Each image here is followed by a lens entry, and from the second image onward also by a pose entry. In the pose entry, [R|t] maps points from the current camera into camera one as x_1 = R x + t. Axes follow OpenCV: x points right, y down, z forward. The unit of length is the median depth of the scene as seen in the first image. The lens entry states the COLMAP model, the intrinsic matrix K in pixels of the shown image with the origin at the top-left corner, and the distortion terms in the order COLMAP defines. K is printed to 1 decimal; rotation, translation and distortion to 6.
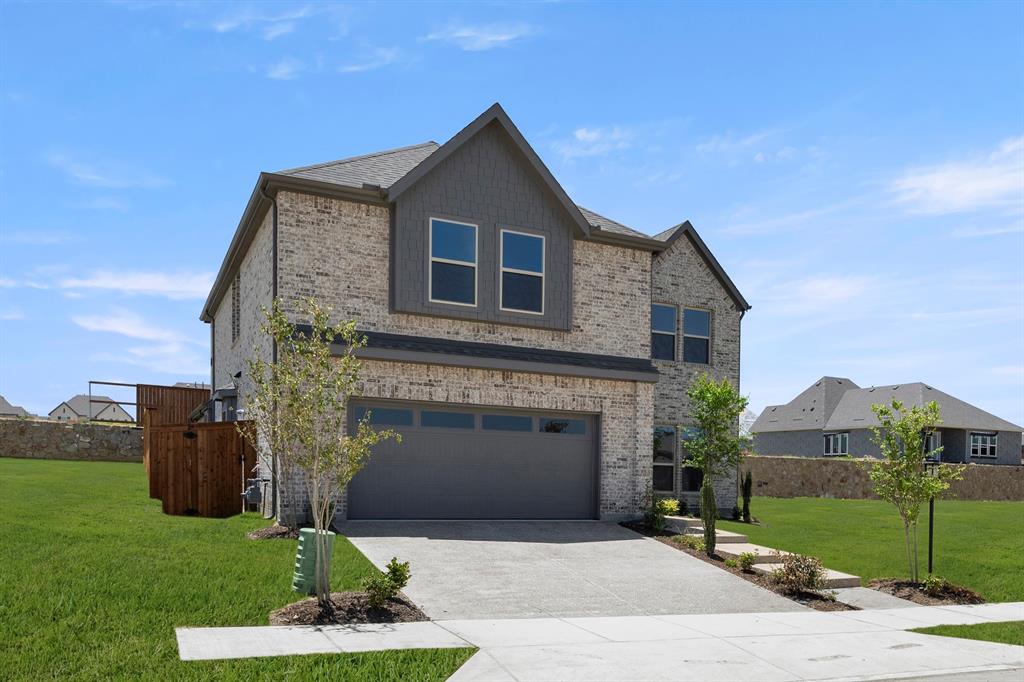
lens RADIAL K [[557.5, 0, 514.2], [0, 557.5, 343.5], [0, 0, 1]] dist [-0.004084, 0.000577]
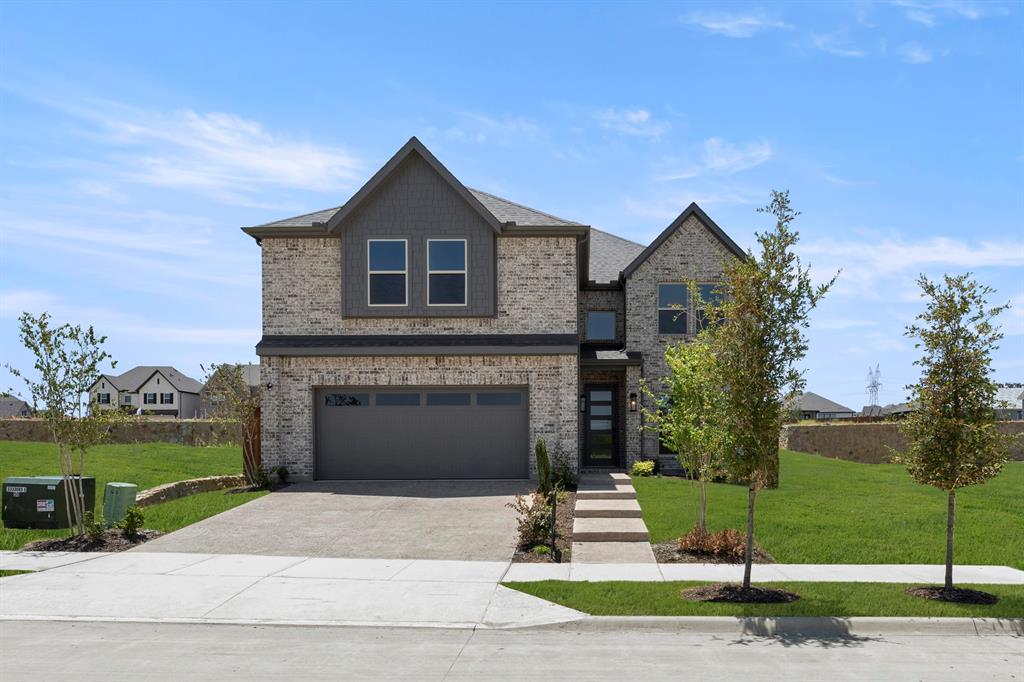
lens RADIAL K [[452.3, 0, 514.2], [0, 452.3, 343.4], [0, 0, 1]] dist [0.001996, 0.001037]
pose [[0.948298, -0.100323, -0.301108, 0.429998], [0.101333, 0.994776, -0.012307, 0.050251], [0.300770, -0.018841, 0.953511, 0.119207]]
